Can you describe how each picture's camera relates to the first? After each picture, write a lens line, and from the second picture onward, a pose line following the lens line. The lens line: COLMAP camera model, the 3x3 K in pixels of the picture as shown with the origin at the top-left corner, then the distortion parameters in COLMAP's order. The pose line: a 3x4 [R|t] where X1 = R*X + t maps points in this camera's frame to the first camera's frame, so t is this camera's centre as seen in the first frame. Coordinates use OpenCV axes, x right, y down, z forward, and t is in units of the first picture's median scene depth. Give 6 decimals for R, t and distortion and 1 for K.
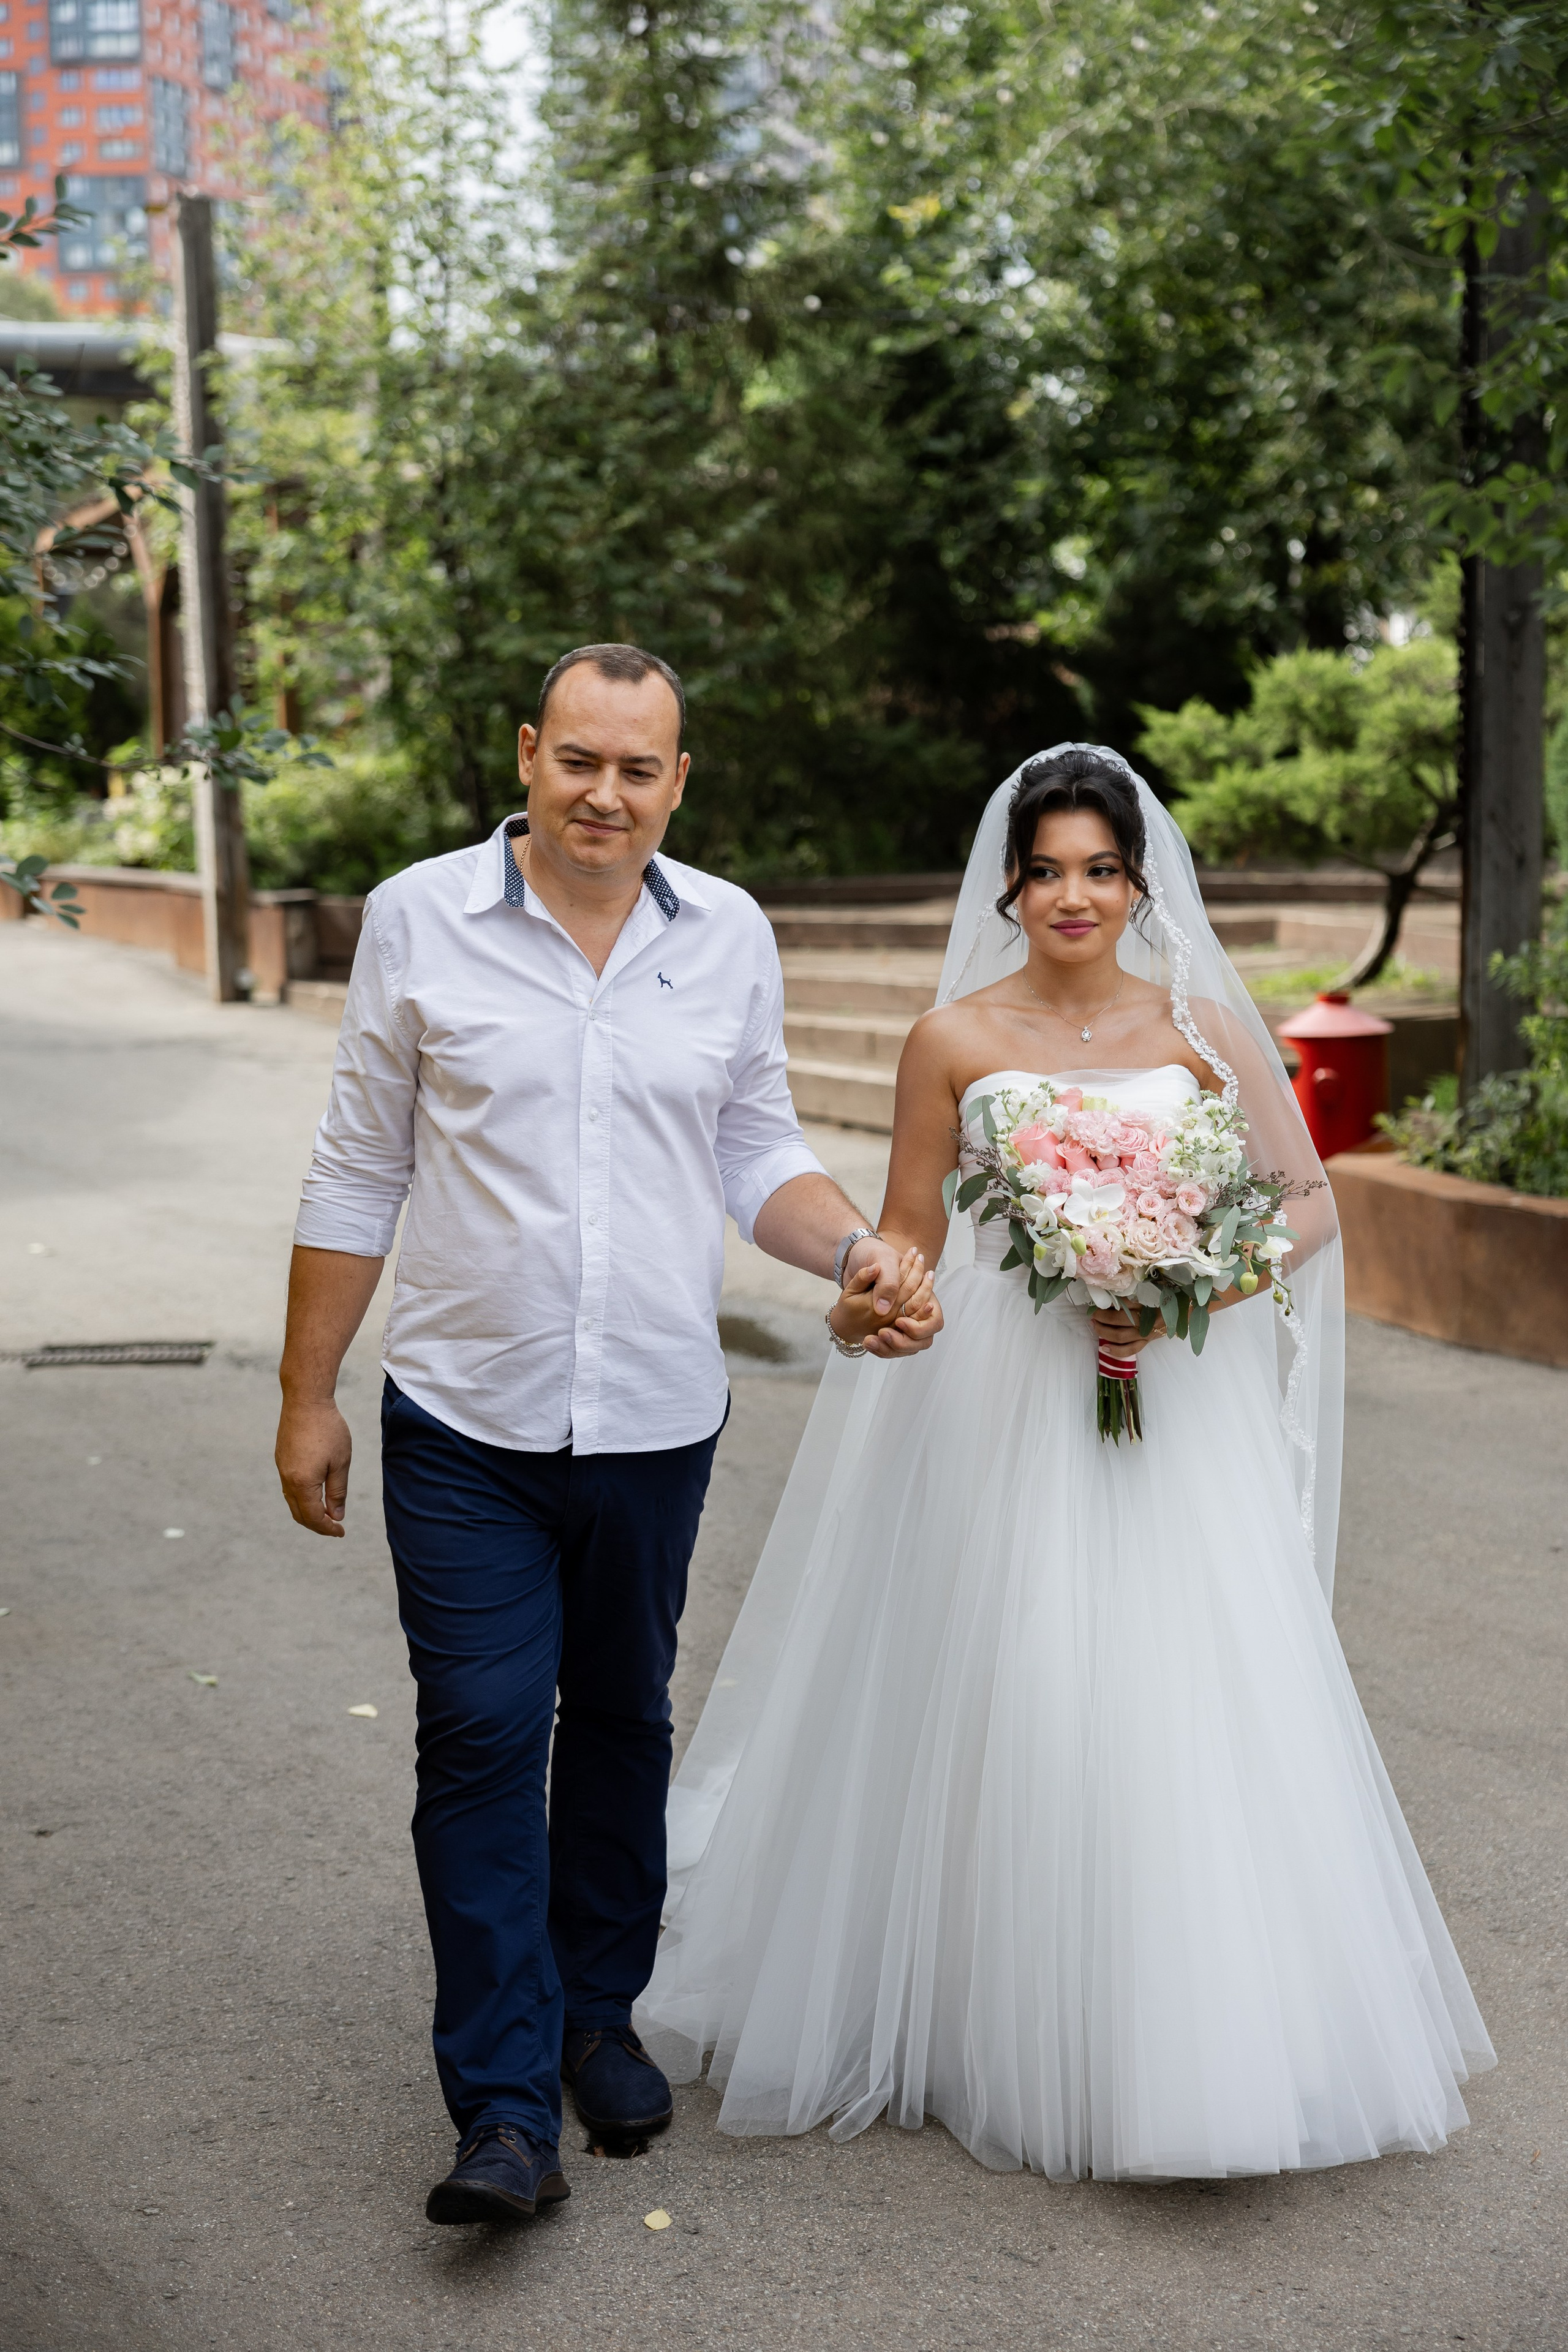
lens RADIAL K [[3734.5, 0, 784.0], [0, 3734.5, 1176.0], [0, 0, 1]] dist [0.040486, 0.071447]
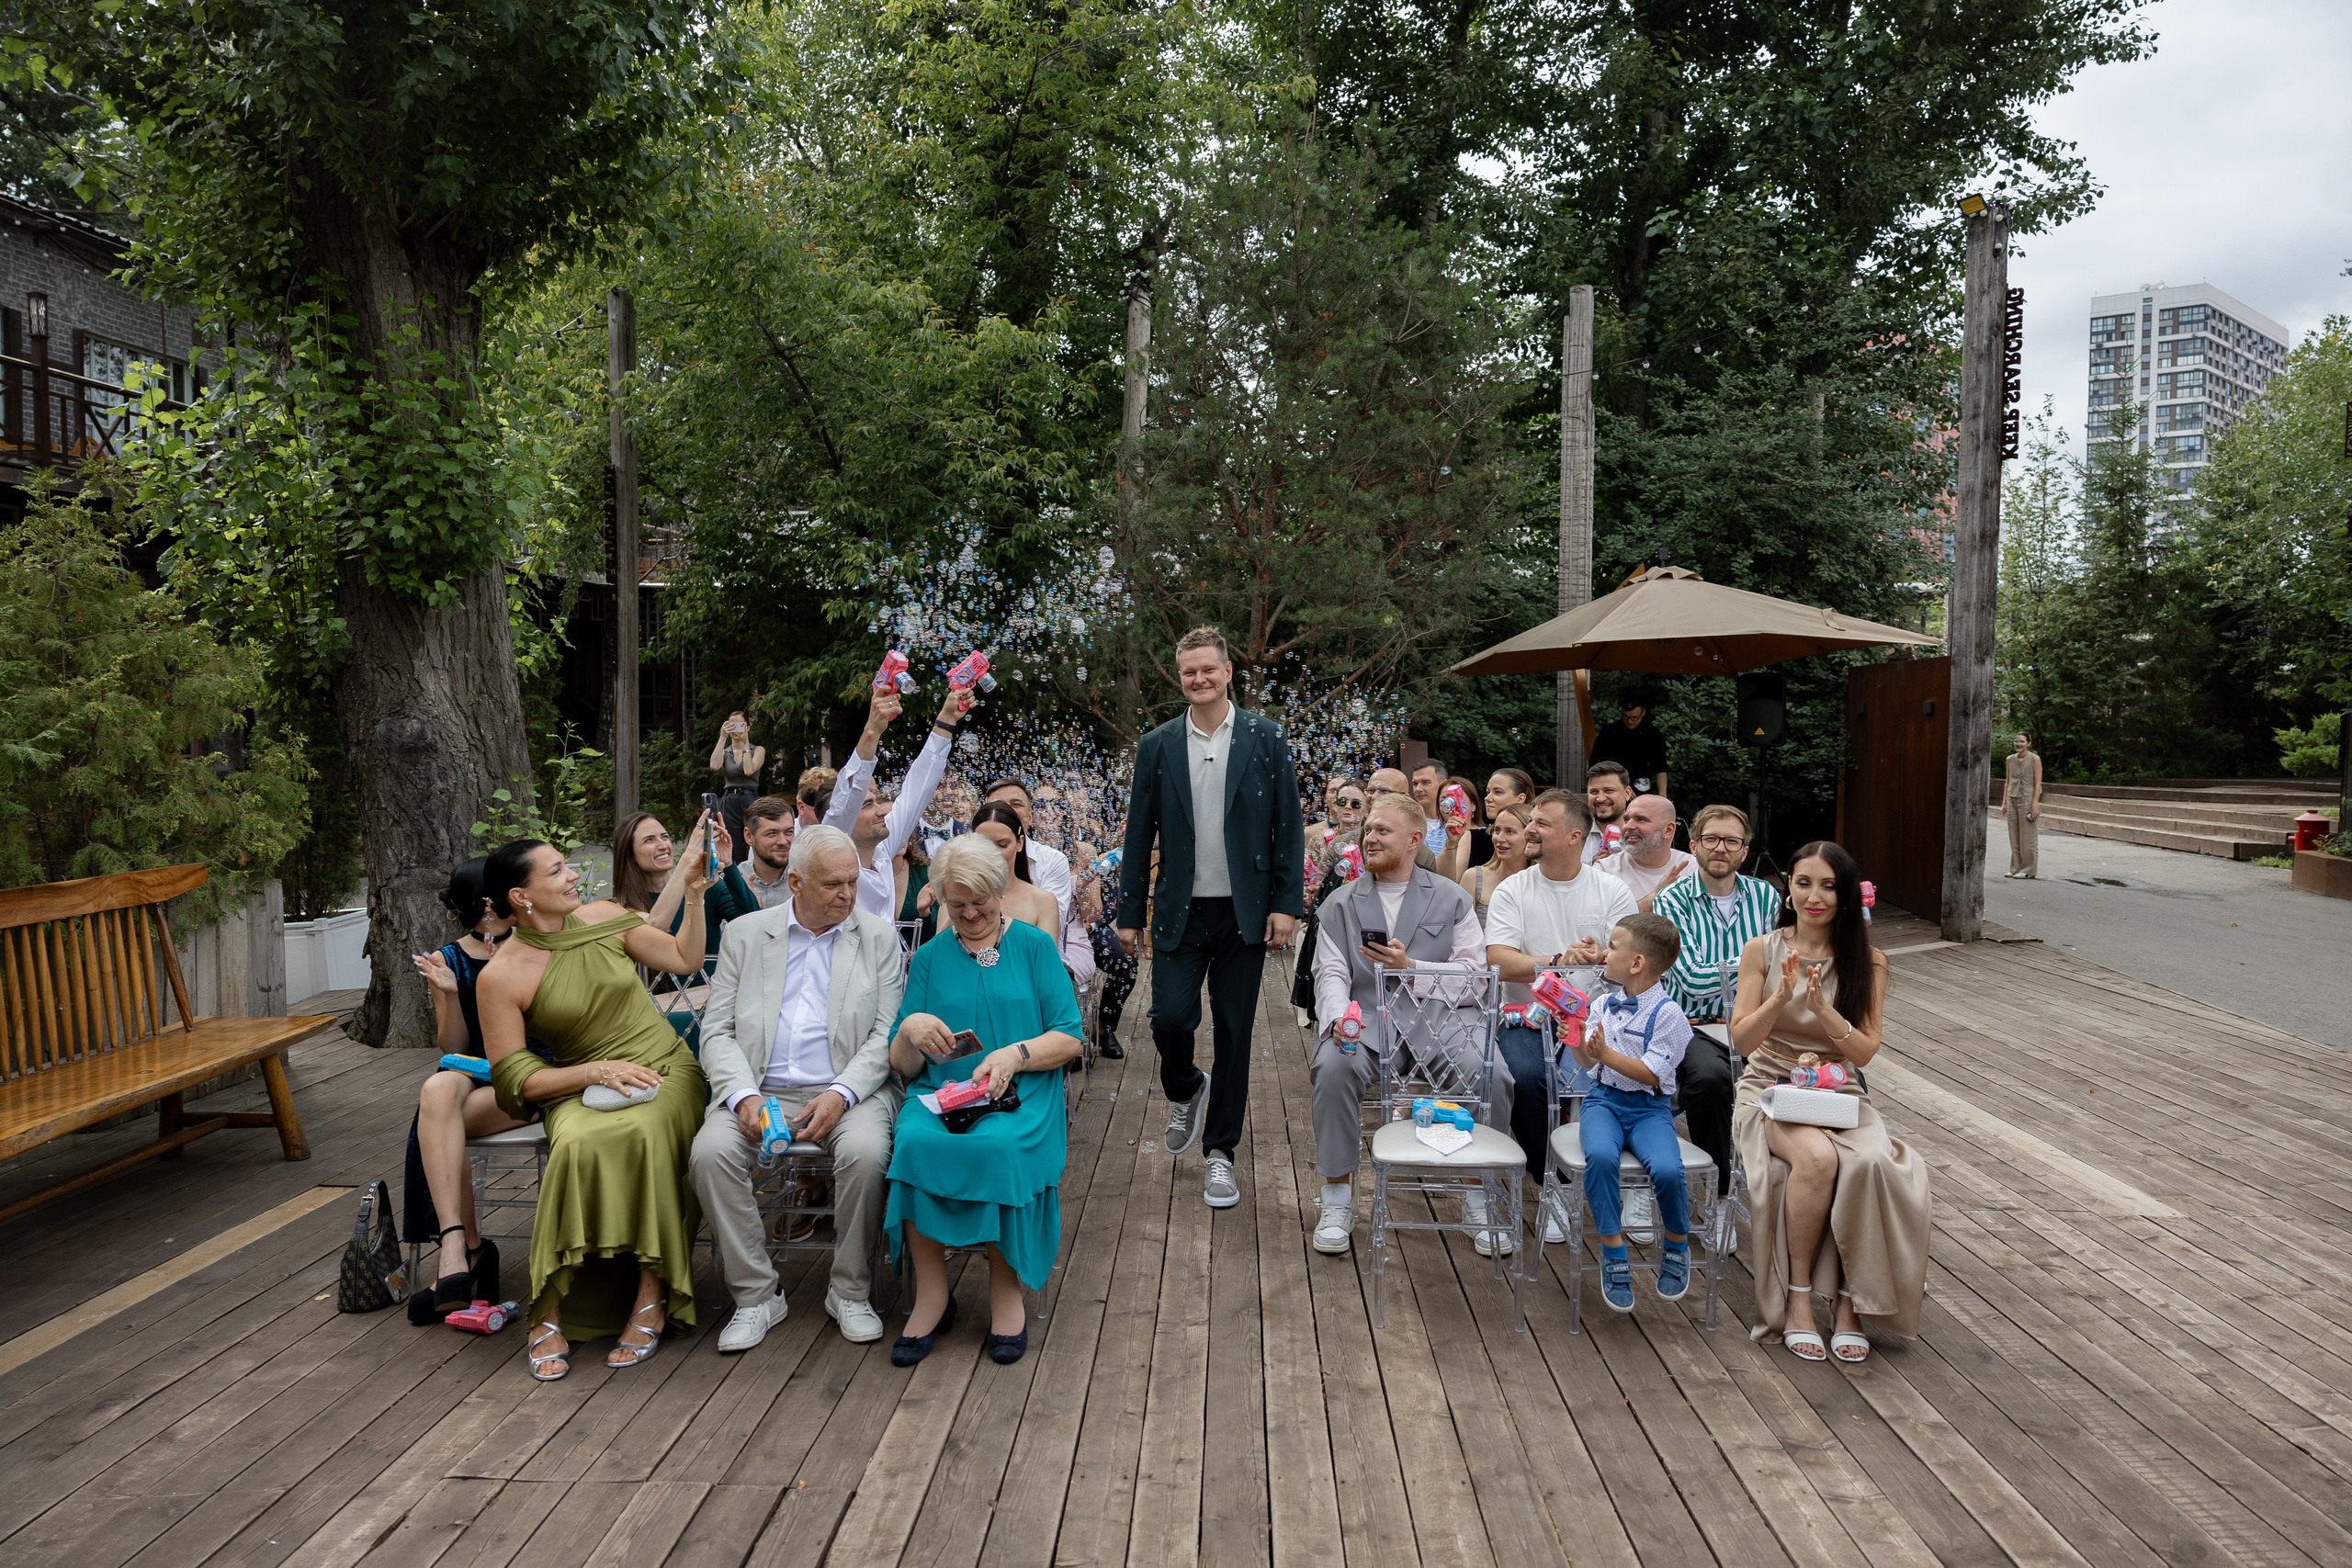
lens RADIAL K [[1547.9, 0, 1180.1], [0, 1547.9, 791.2], [0, 0, 1]] dist [0.008116, 0.002896]
pose [[0.834792, 0.049168, -0.548366, 0.031364], [-0.083680, 0.995764, -0.038105, 0.047460], [0.544169, 0.077697, 0.835370, -0.497145]]
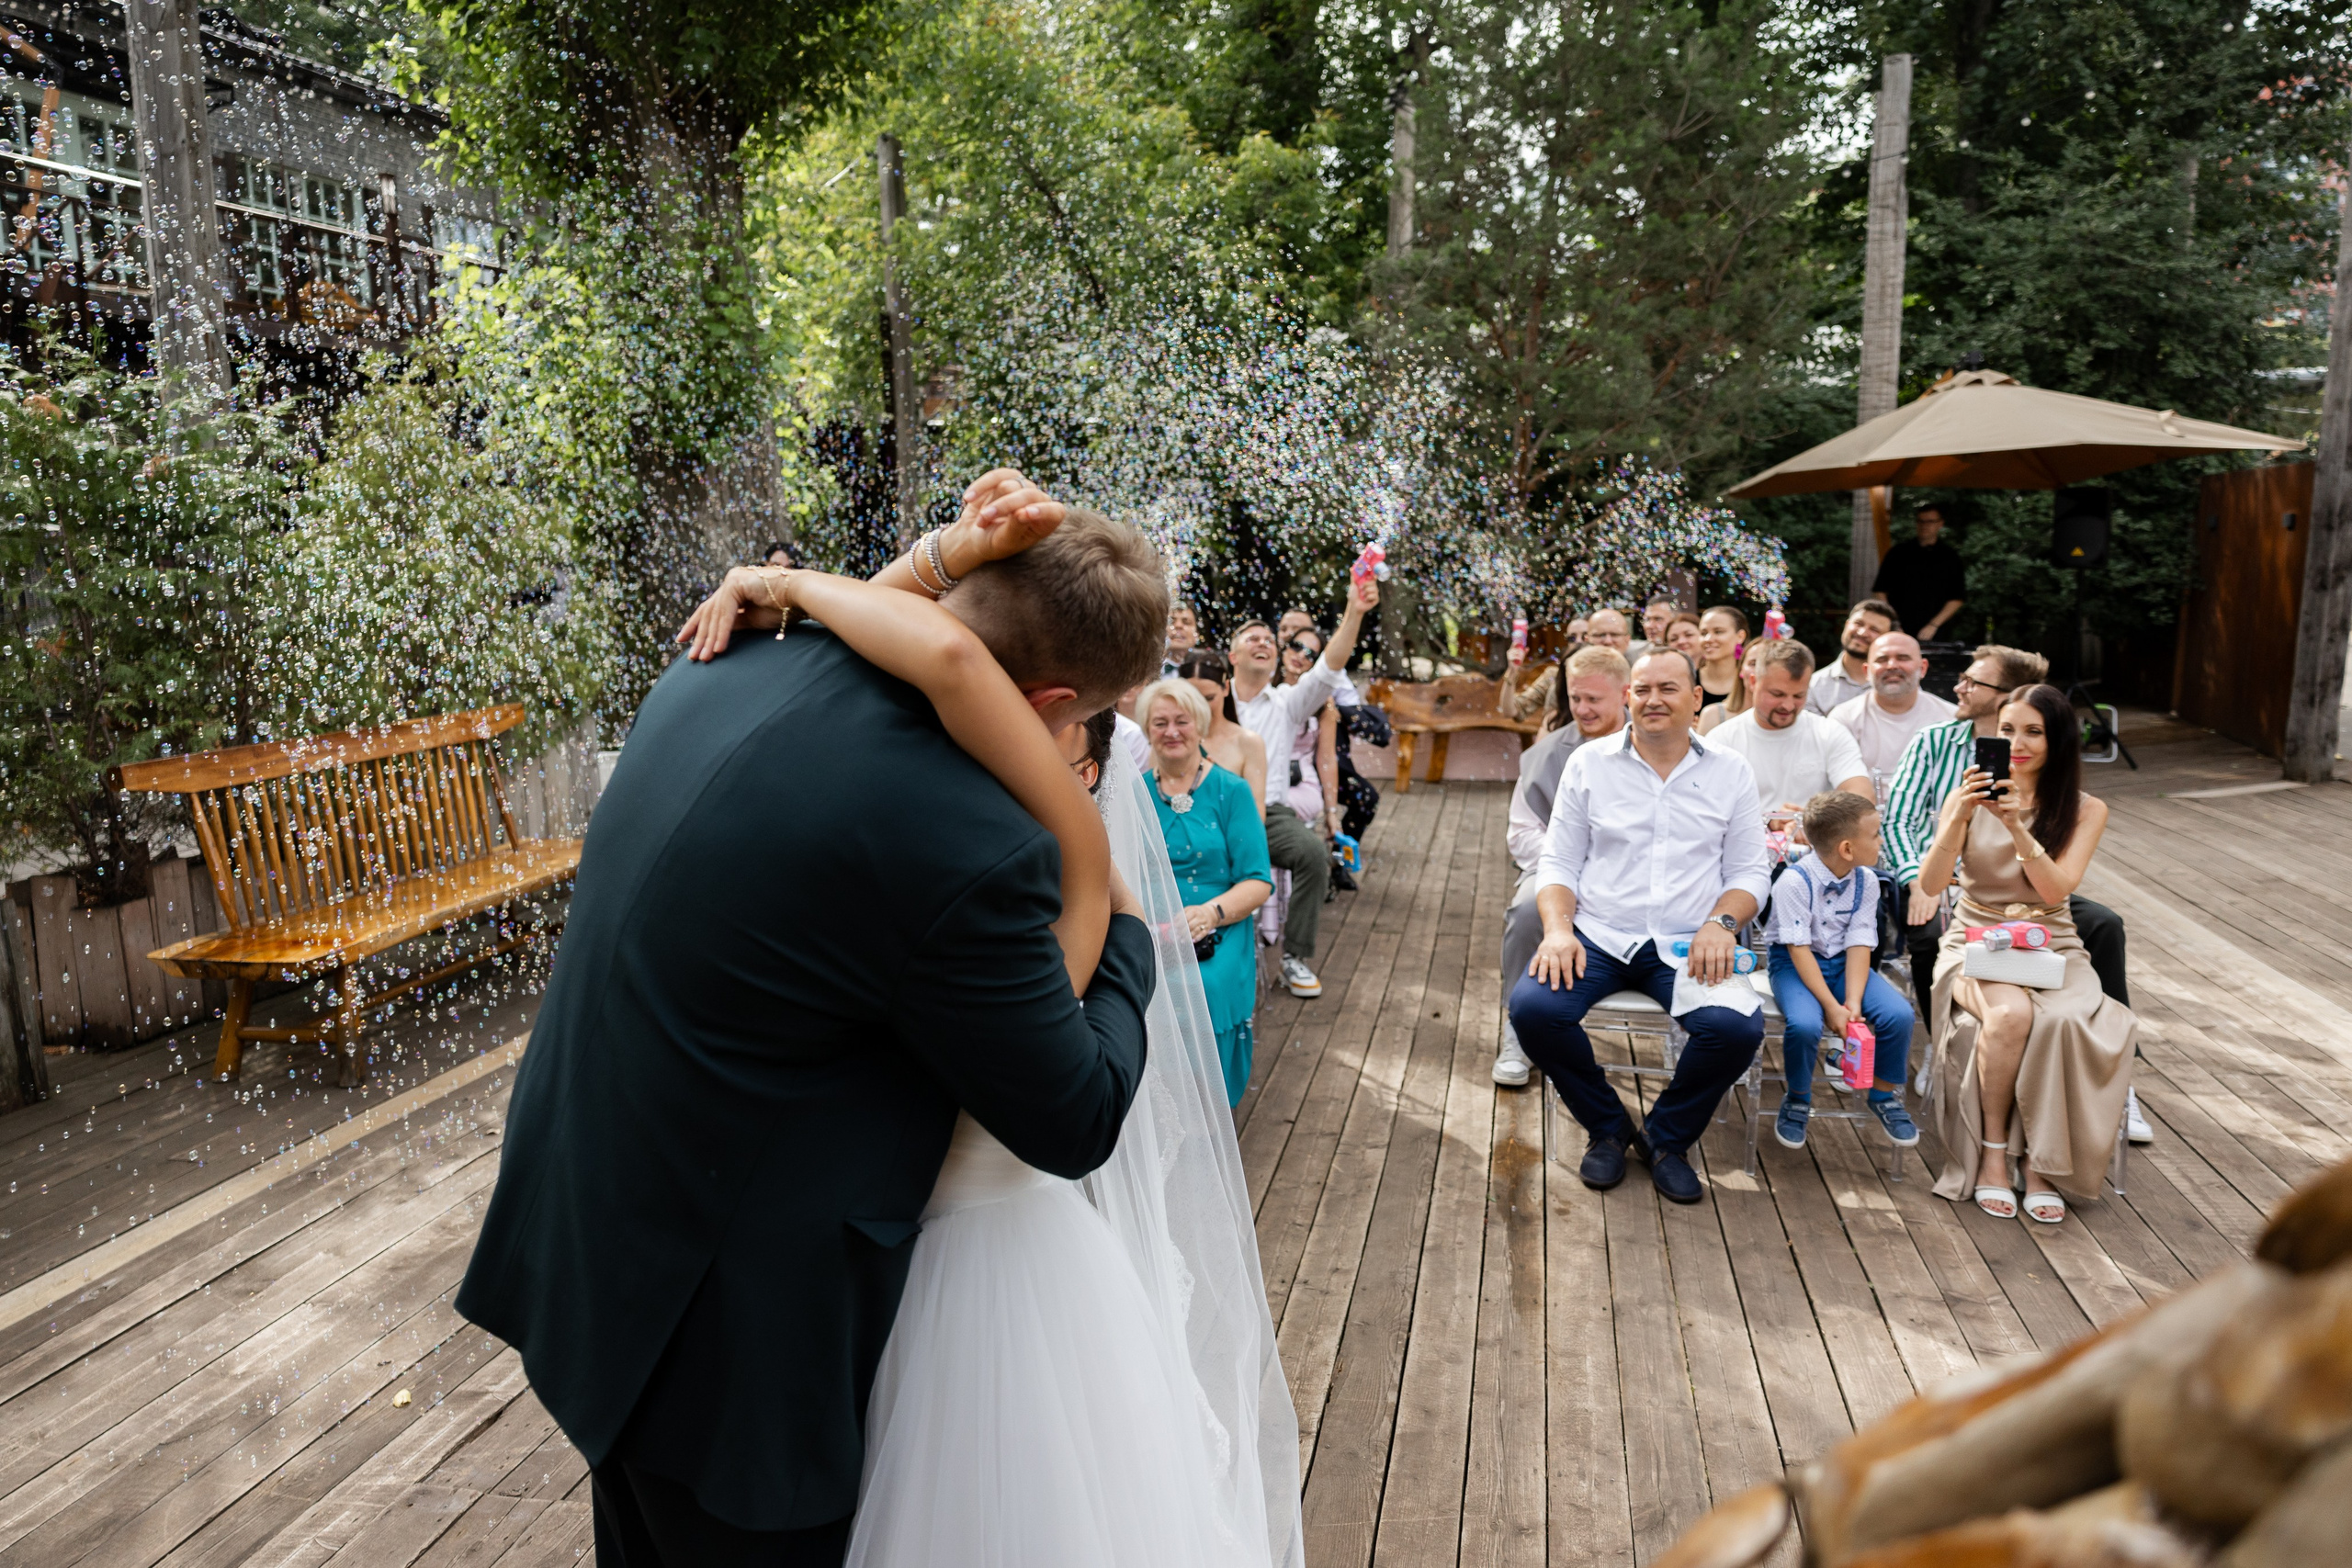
lens RADIAL K [[1541.6, 0, 1178.1], [0, 1541.6, 785.9], [0, 0, 1]] dist [0.011846, 0.003954]
pose [[0.719149, 0.115730, -0.685151, 0.063020], [-0.078911, 0.993256, 0.084946, 0.039004], [0.690361, -0.007023, 0.723431, -0.489264]]
